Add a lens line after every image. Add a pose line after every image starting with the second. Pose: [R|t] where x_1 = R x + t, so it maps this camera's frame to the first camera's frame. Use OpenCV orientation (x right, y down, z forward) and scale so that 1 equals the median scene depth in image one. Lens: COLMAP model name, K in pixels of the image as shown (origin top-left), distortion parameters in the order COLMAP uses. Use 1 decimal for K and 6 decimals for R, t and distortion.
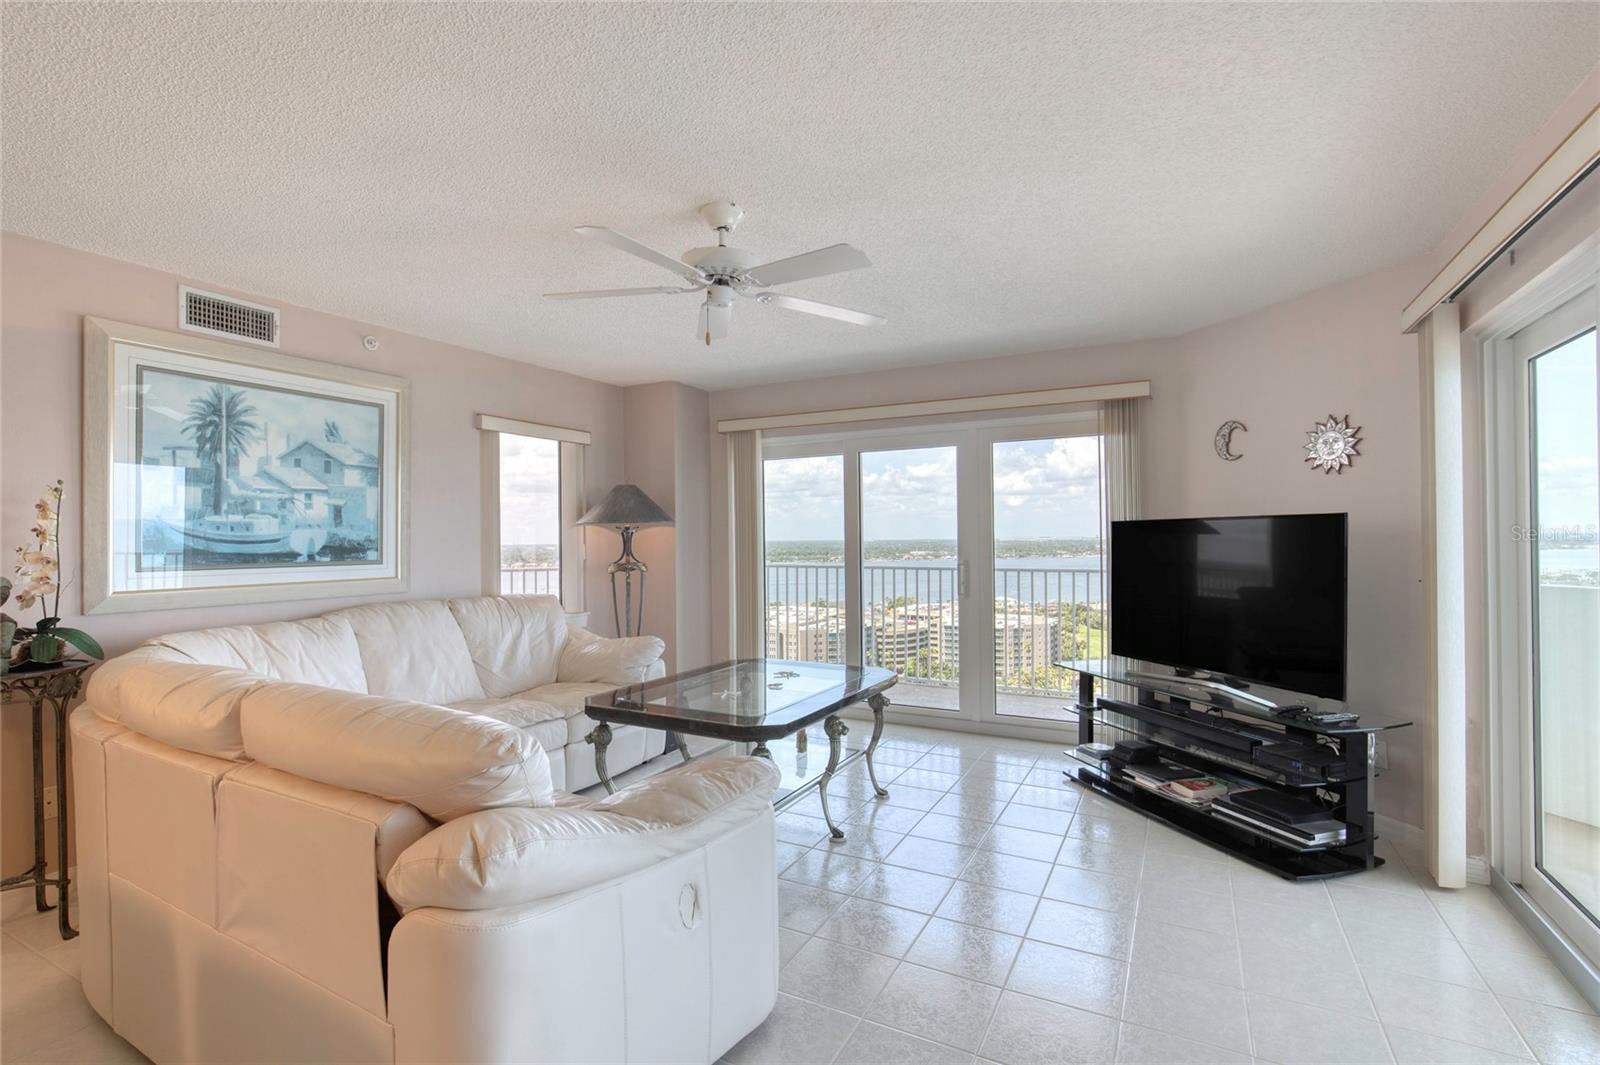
lens RADIAL K [[731.8, 0, 792.9], [0, 731.8, 534.5], [0, 0, 1]] dist [-0.020592, 0.009252]
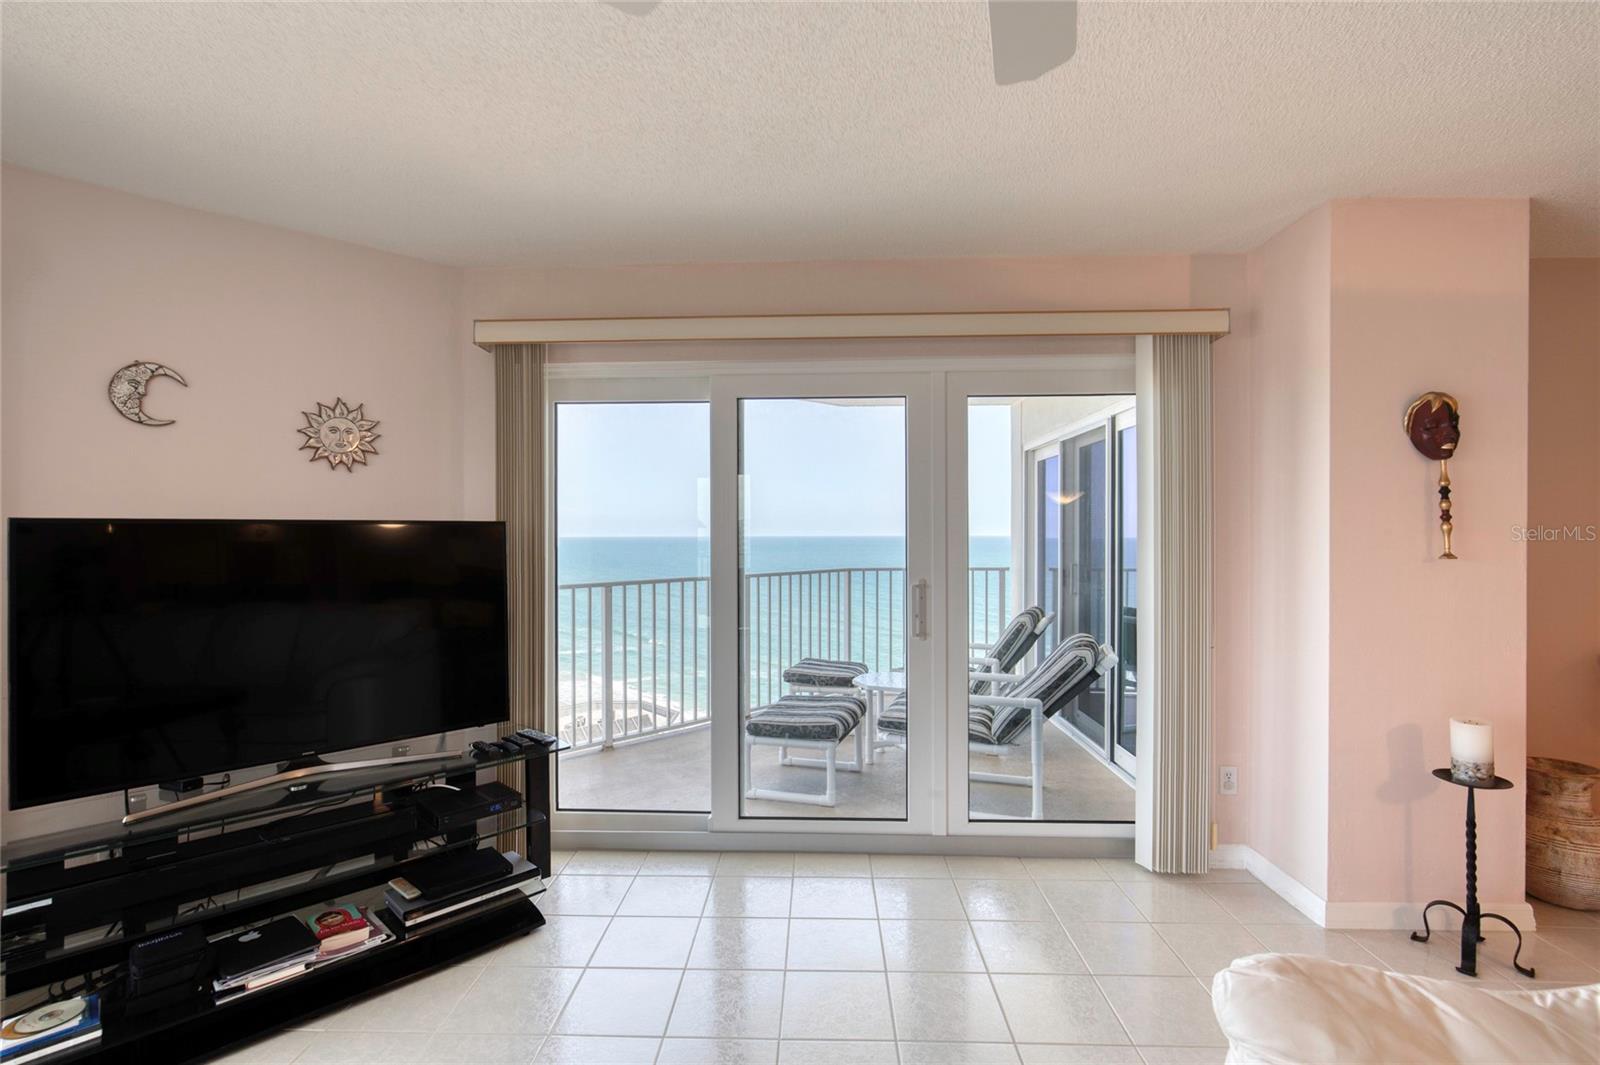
lens RADIAL K [[731.8, 0, 792.9], [0, 731.8, 534.5], [0, 0, 1]] dist [-0.020592, 0.009252]
pose [[-0.437214, 0.011967, 0.899278, -0.204922], [0.004055, 0.999928, -0.011335, -0.000307], [-0.899349, -0.001309, -0.437231, 0.847714]]
